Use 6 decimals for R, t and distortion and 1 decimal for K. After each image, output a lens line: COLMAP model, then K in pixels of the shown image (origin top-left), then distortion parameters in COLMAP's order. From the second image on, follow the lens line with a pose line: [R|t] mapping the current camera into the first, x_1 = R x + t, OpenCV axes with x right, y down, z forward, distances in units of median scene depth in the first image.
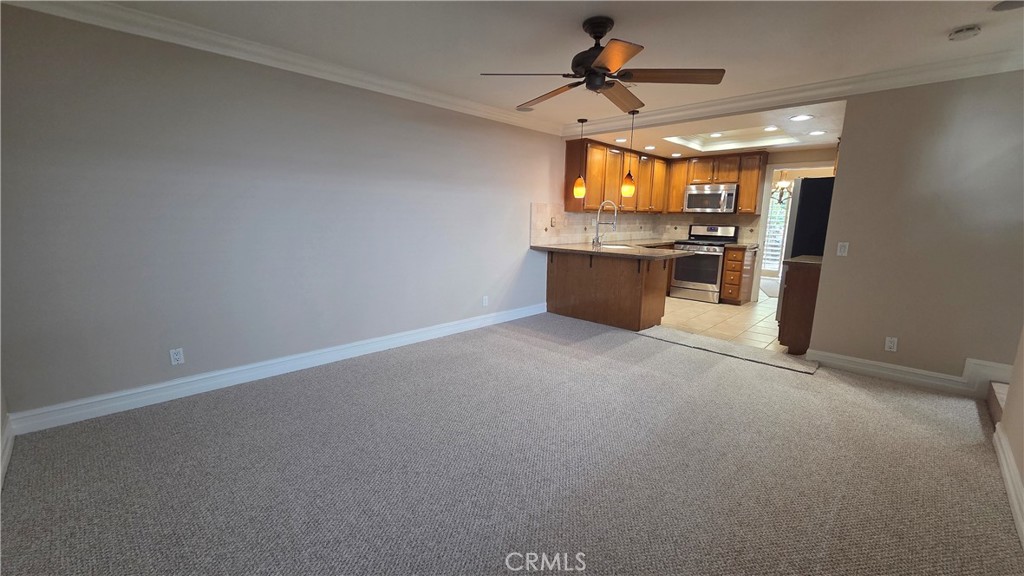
lens RADIAL K [[423.7, 0, 508.8], [0, 423.7, 290.0], [0, 0, 1]] dist [0.001209, 0.001446]
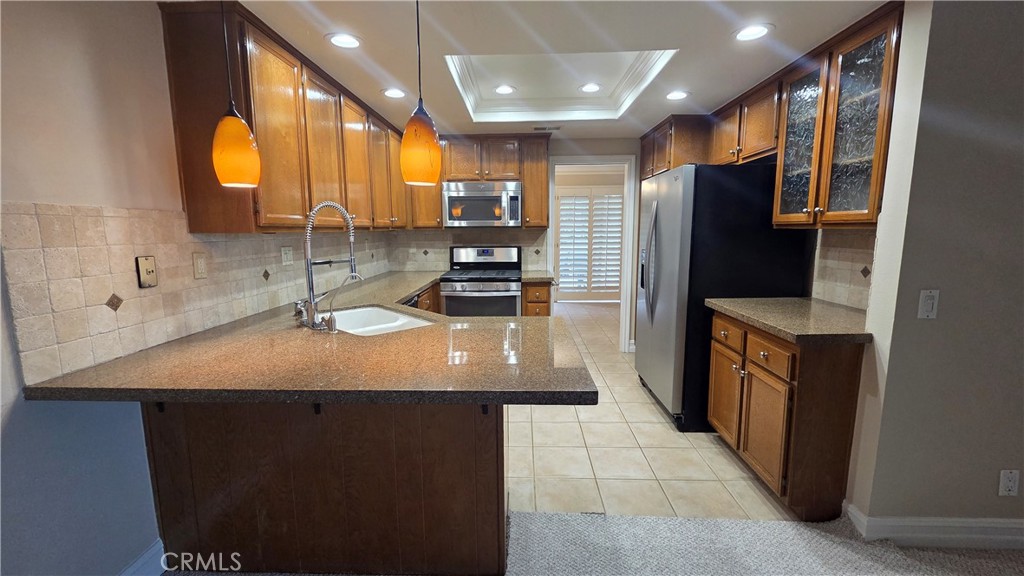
lens RADIAL K [[423.7, 0, 508.8], [0, 423.7, 288.5], [0, 0, 1]] dist [0.001209, 0.001446]
pose [[0.741559, -0.116184, 0.660751, 0.084661], [0.137733, 0.990276, 0.019549, -0.105942], [-0.656597, 0.076510, 0.750351, 0.545947]]
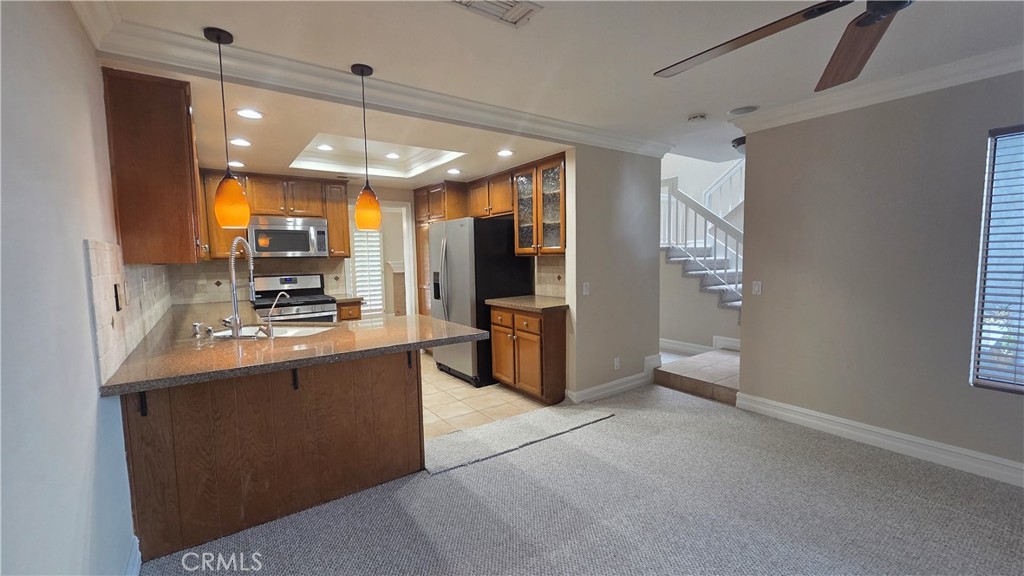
lens RADIAL K [[423.7, 0, 515.1], [0, 423.7, 290.0], [0, 0, 1]] dist [0.001209, 0.001446]
pose [[0.173626, -0.102069, 0.979508, -0.150696], [0.193462, 0.978769, 0.067699, -0.112633], [-0.965622, 0.177743, 0.189686, 0.557148]]
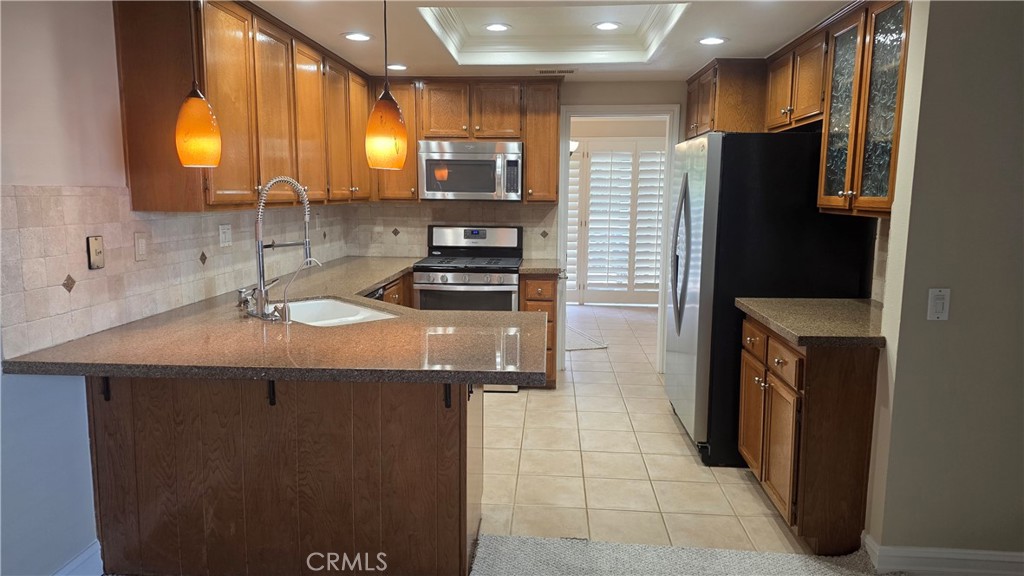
lens RADIAL K [[678.2, 0, 509.3], [0, 678.2, 282.0], [0, 0, 1]] dist [0.082186, -0.050829]
pose [[0.764694, -0.097009, 0.637049, 0.018860], [0.118218, 0.992944, 0.009299, -0.099857], [-0.633456, 0.068200, 0.770767, 0.424079]]
